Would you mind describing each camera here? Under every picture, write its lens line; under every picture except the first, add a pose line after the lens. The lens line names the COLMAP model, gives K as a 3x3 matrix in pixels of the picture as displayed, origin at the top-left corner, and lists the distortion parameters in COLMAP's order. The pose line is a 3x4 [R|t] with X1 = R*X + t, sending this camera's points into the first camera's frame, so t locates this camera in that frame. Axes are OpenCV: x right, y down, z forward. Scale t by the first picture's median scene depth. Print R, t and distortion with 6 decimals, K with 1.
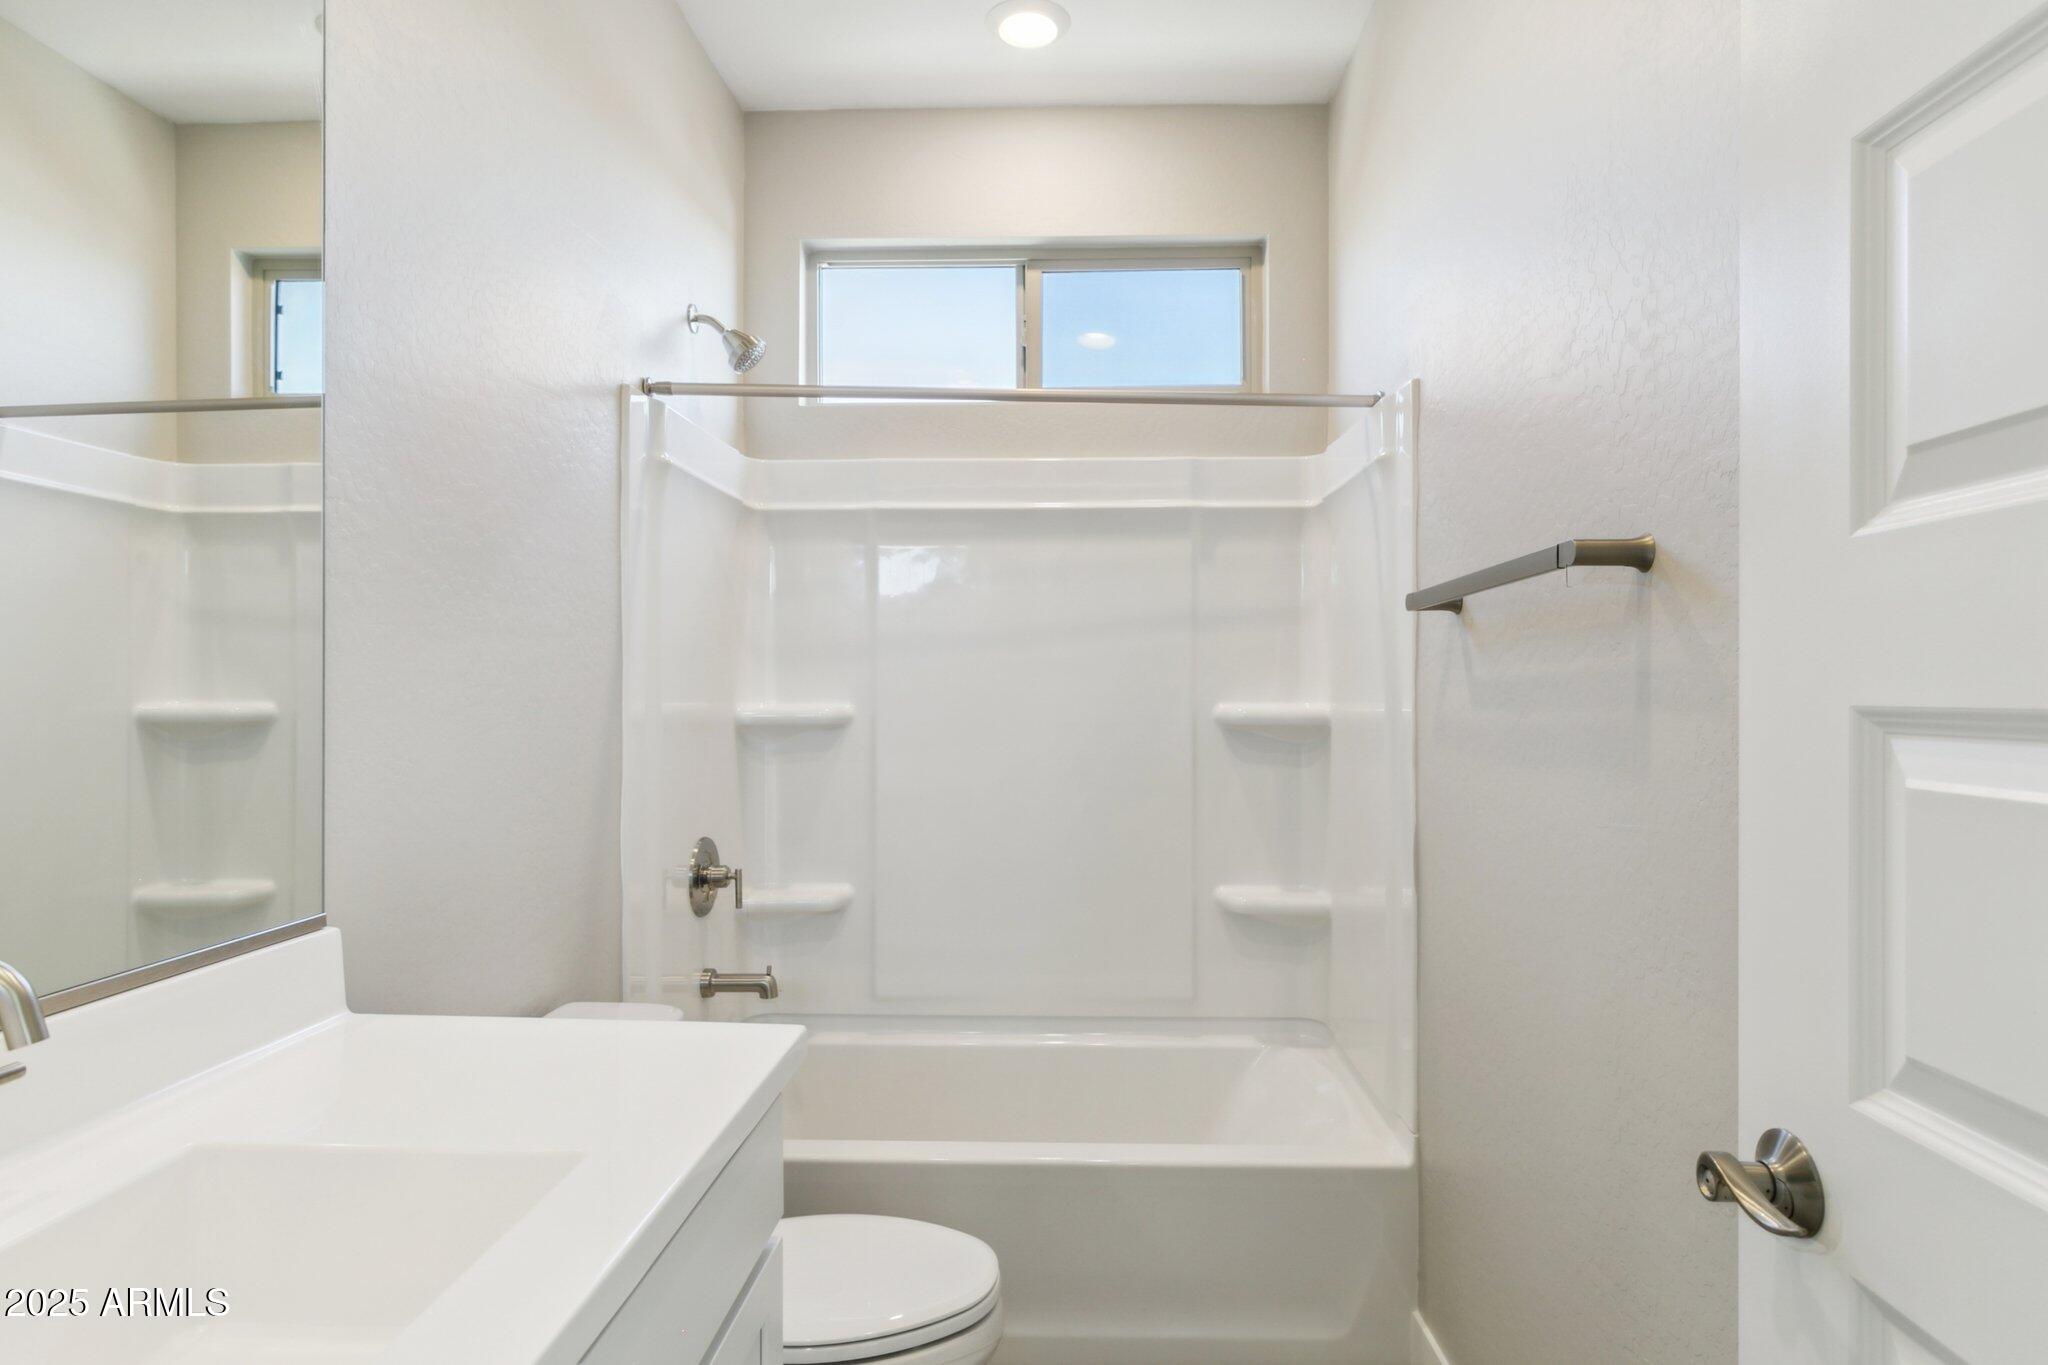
lens RADIAL K [[1132.2, 0, 1029.1], [0, 1132.2, 683.9], [0, 0, 1]] dist [0.005428, 0.001356]
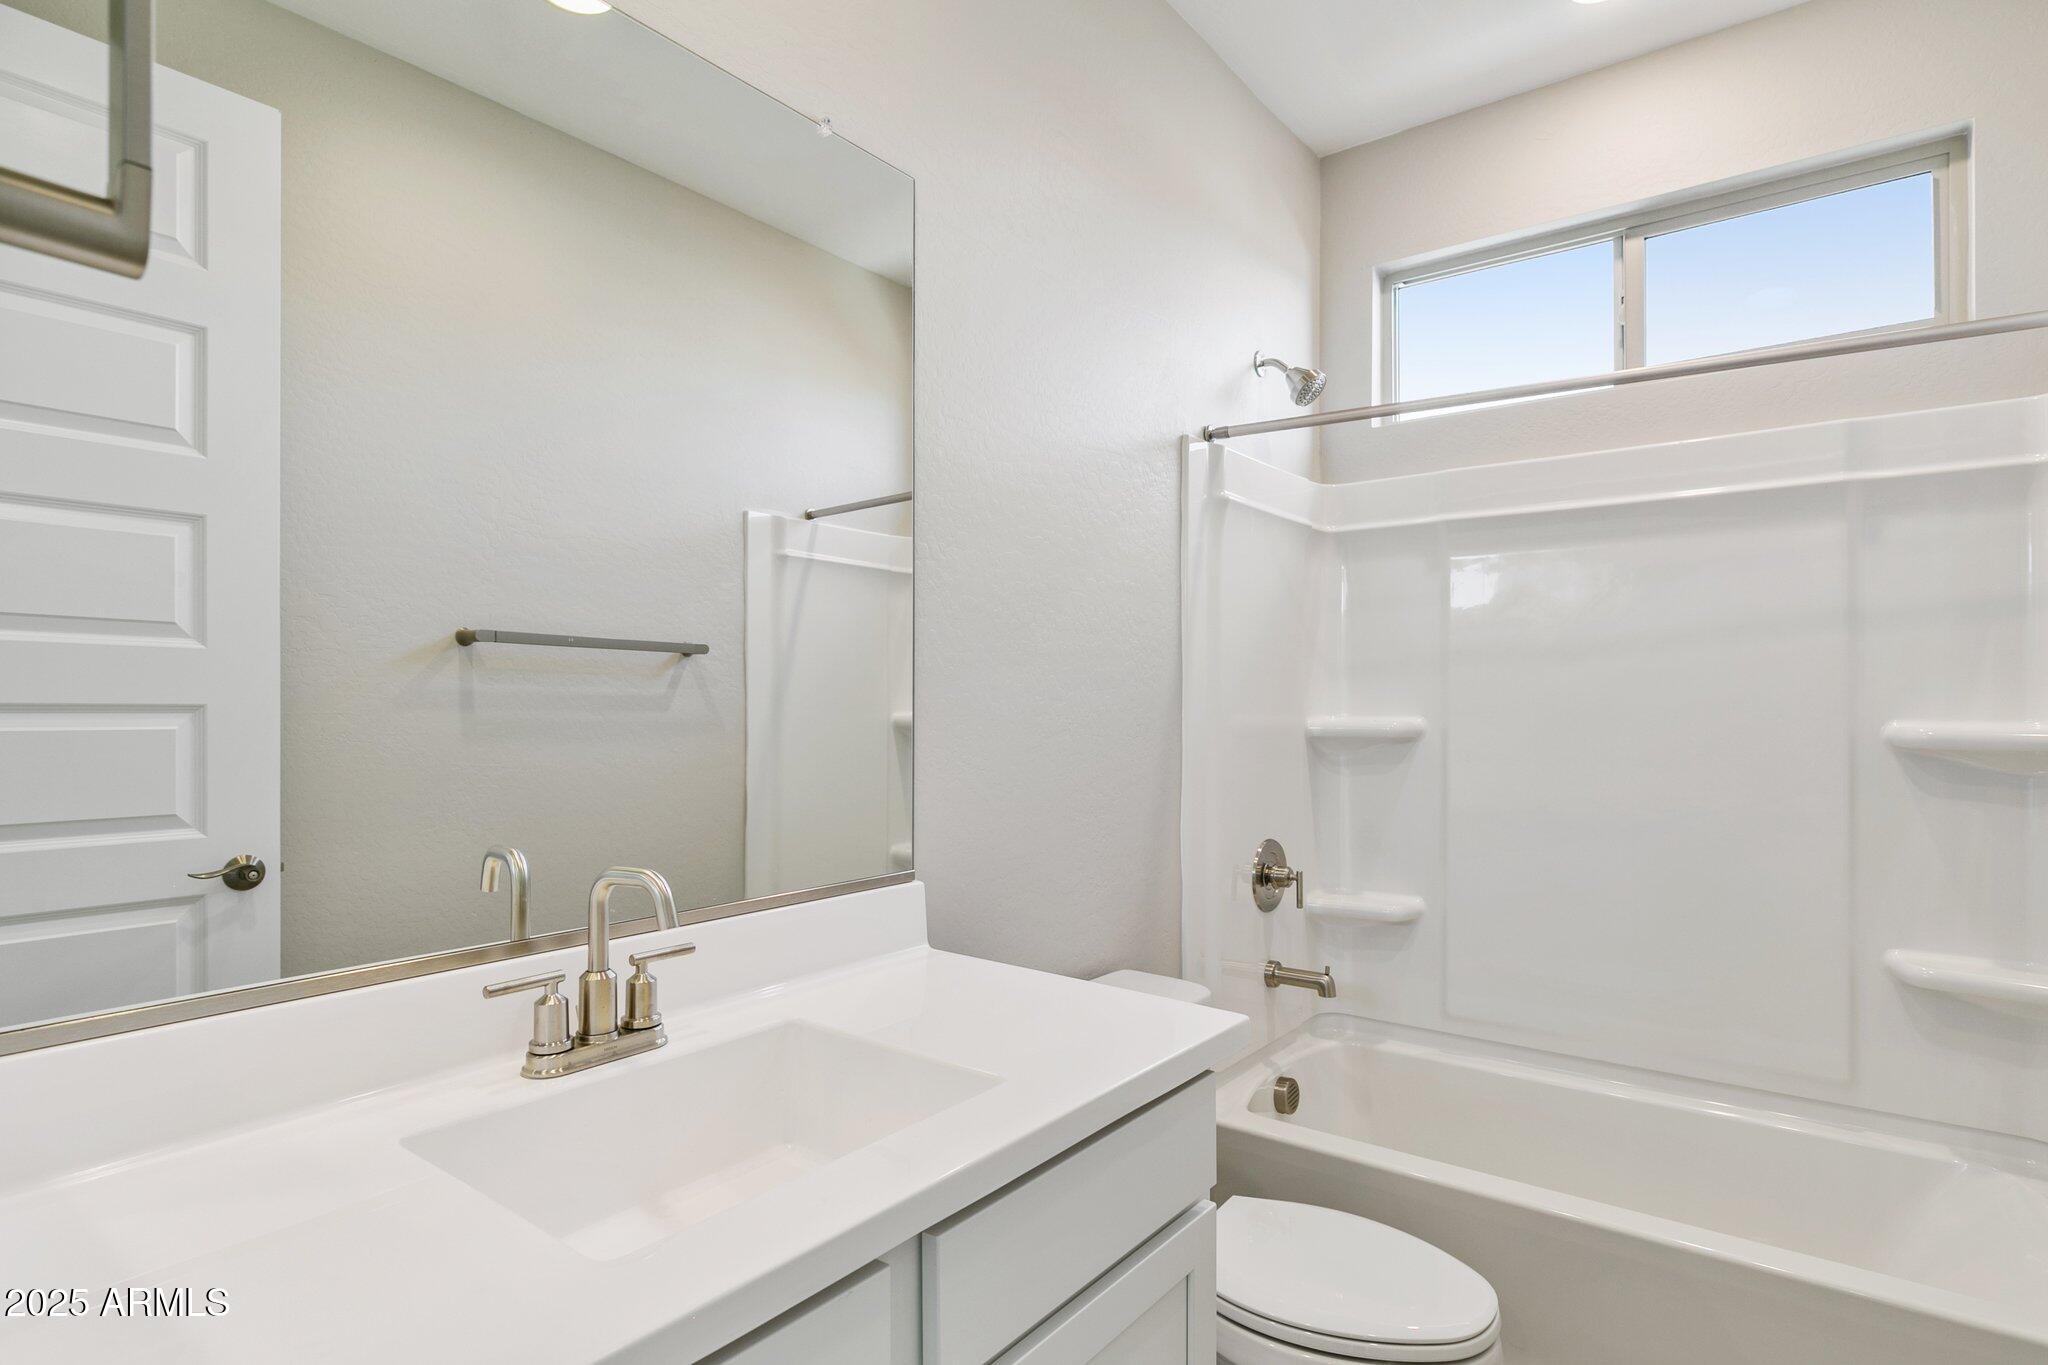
lens RADIAL K [[1078.8, 0, 1022.4], [0, 1078.8, 692.3], [0, 0, 1]] dist [-0.000397, -0.001001]
pose [[0.809246, -0.004227, -0.587455, 0.119090], [0.002162, 0.999989, -0.004217, -0.001454], [0.587466, 0.002143, 0.809246, 0.021685]]
